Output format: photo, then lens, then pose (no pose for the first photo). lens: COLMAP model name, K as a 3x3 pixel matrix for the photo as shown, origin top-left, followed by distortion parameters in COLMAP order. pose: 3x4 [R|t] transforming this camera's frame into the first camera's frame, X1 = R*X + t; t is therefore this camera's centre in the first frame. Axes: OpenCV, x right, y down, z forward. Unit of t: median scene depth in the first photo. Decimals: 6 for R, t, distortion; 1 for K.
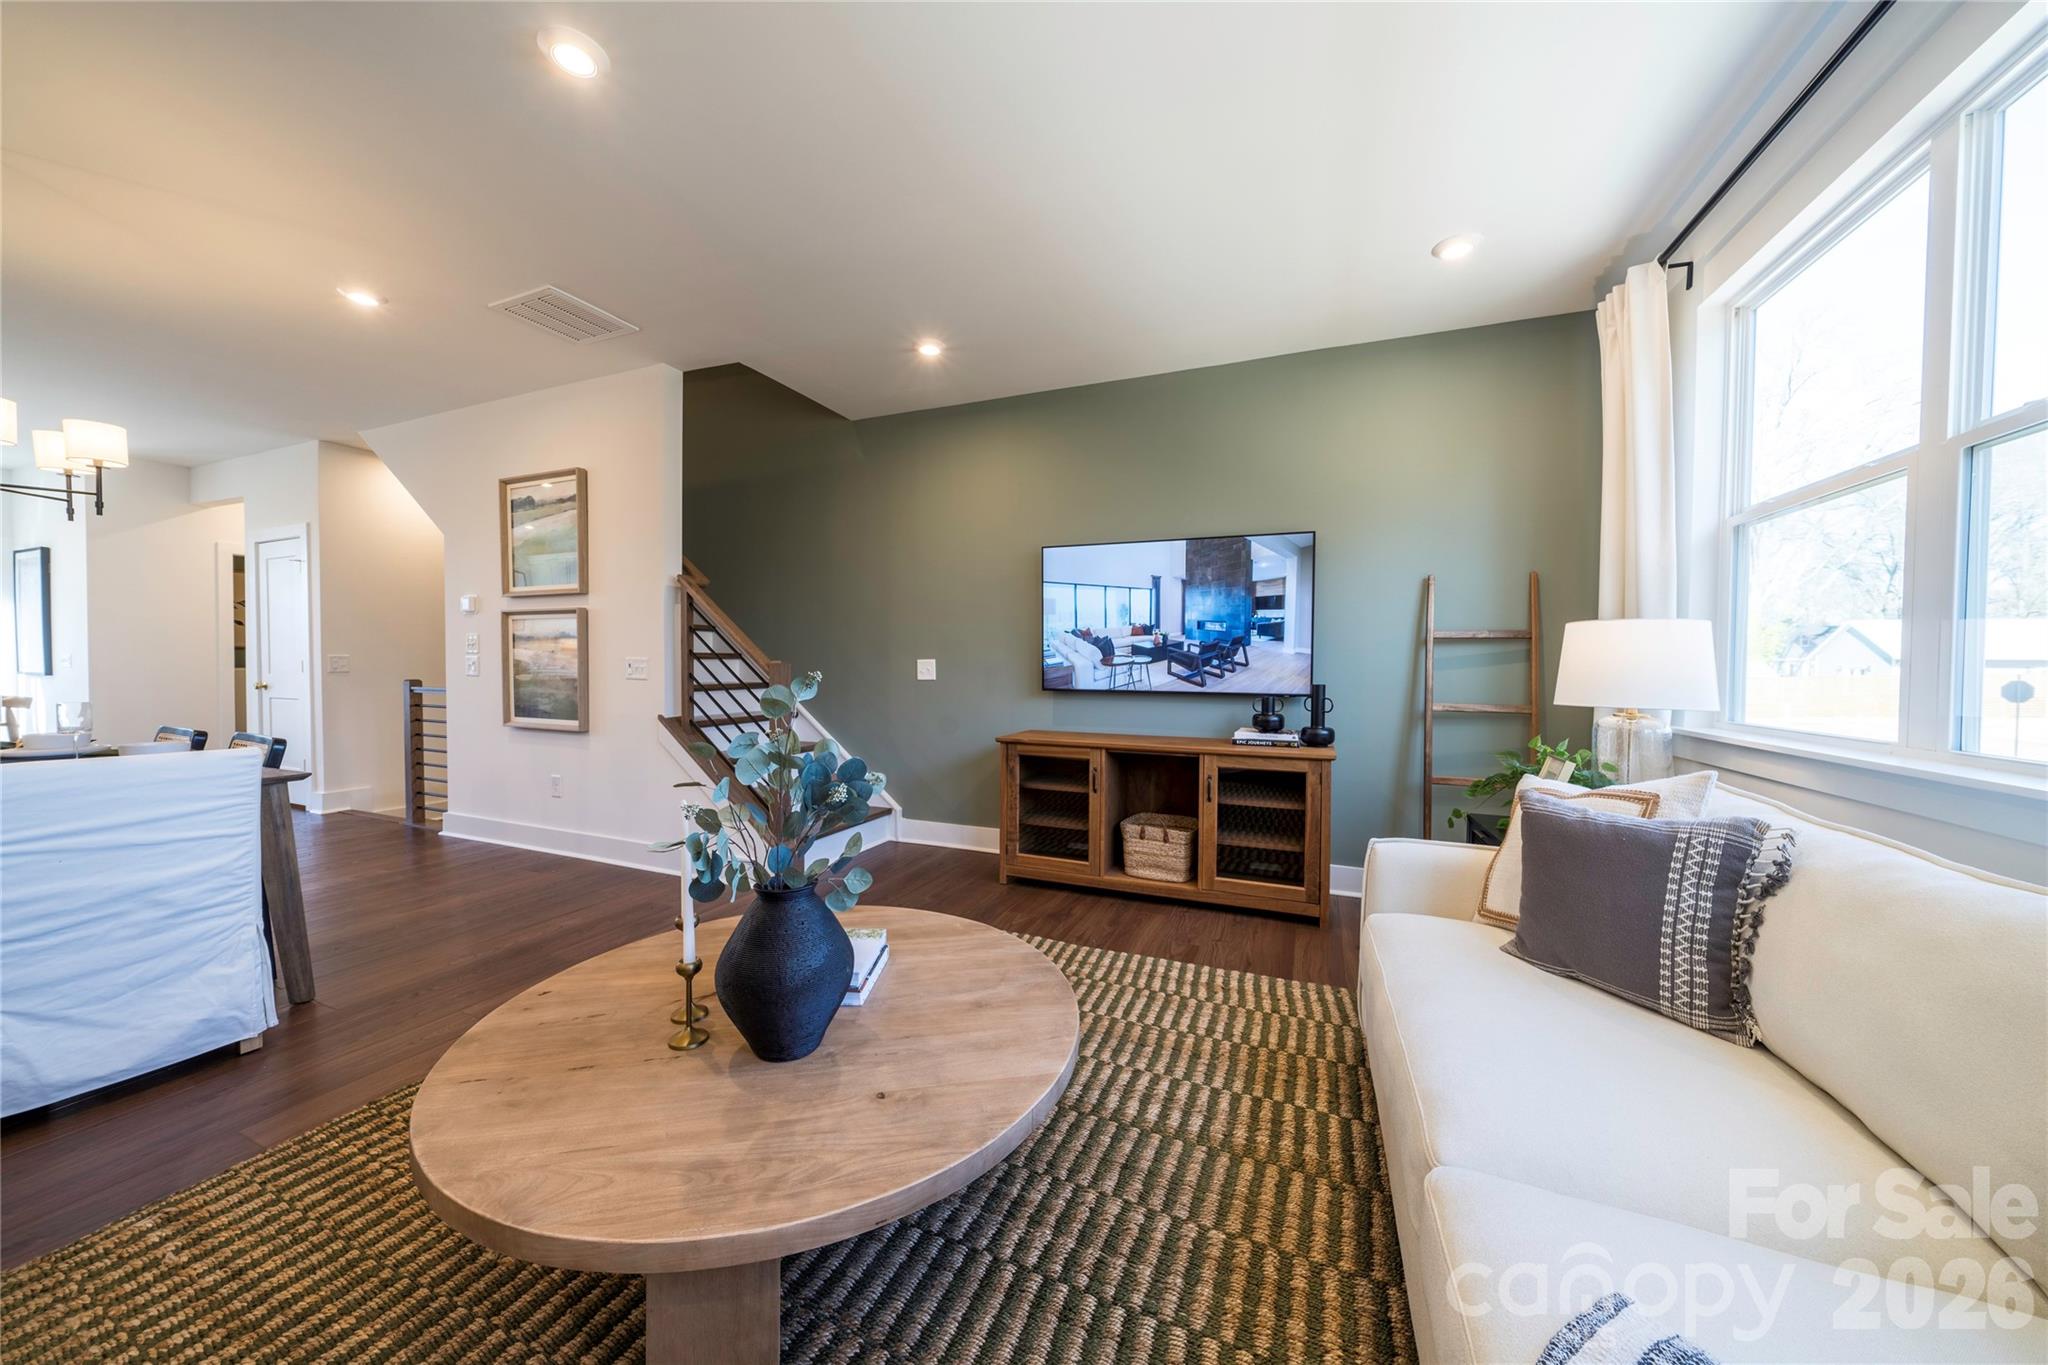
lens RADIAL K [[701.1, 0, 1022.4], [0, 701.1, 679.1], [0, 0, 1]] dist [-0.005690, -0.000168]
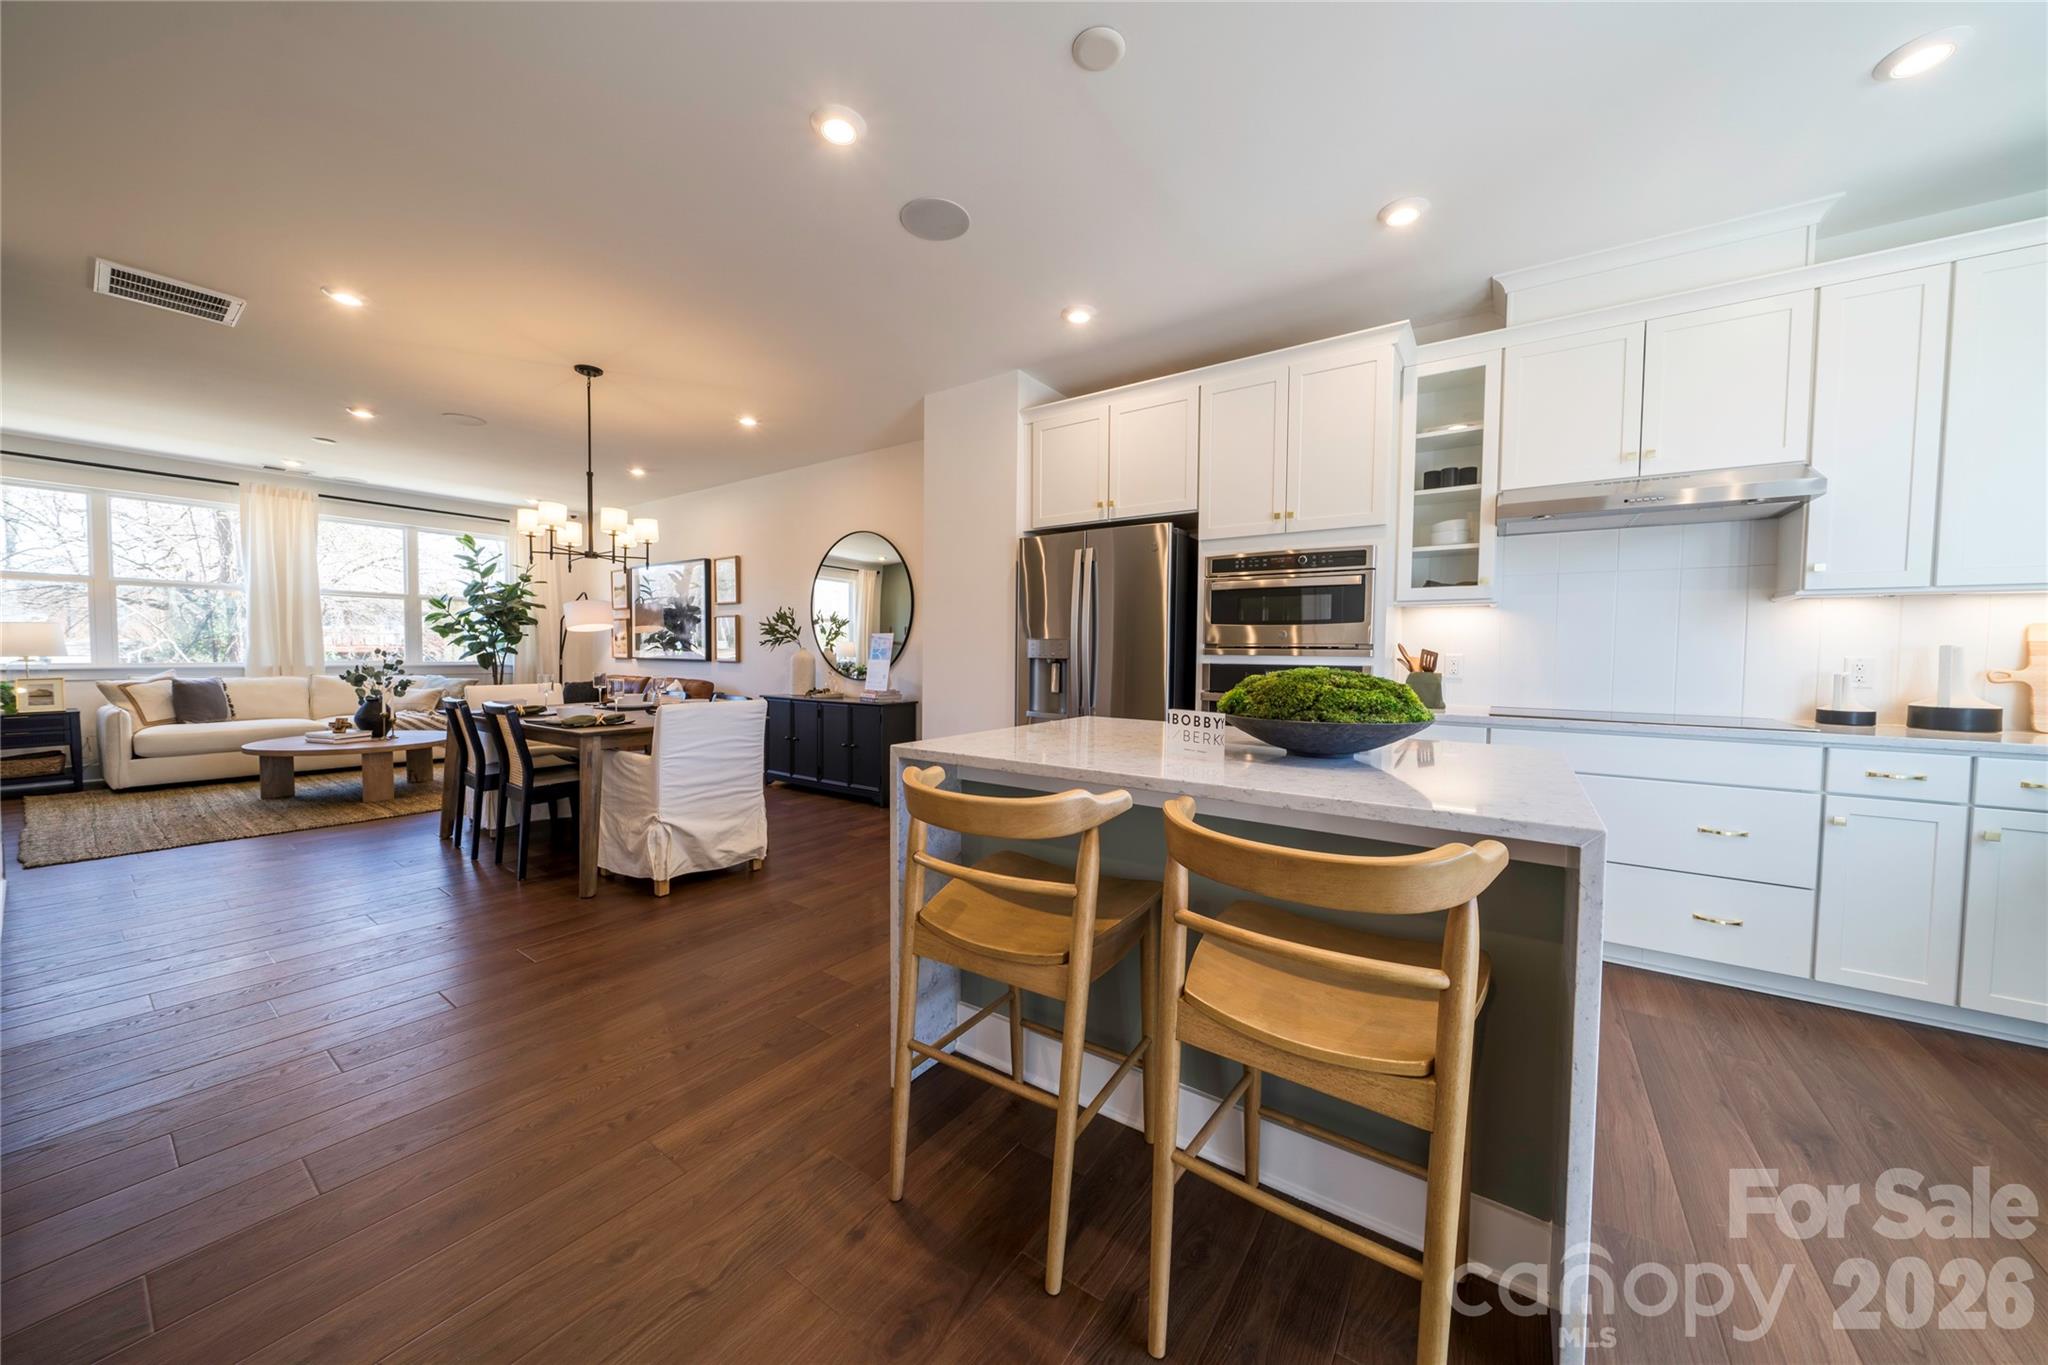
lens RADIAL K [[701.1, 0, 1011.9], [0, 701.1, 677.6], [0, 0, 1]] dist [-0.005690, -0.000168]
pose [[-0.972708, -0.029357, 0.230167, -1.925673], [-0.015811, 0.998044, 0.060479, -0.054847], [-0.231493, 0.055189, -0.971270, 1.602795]]
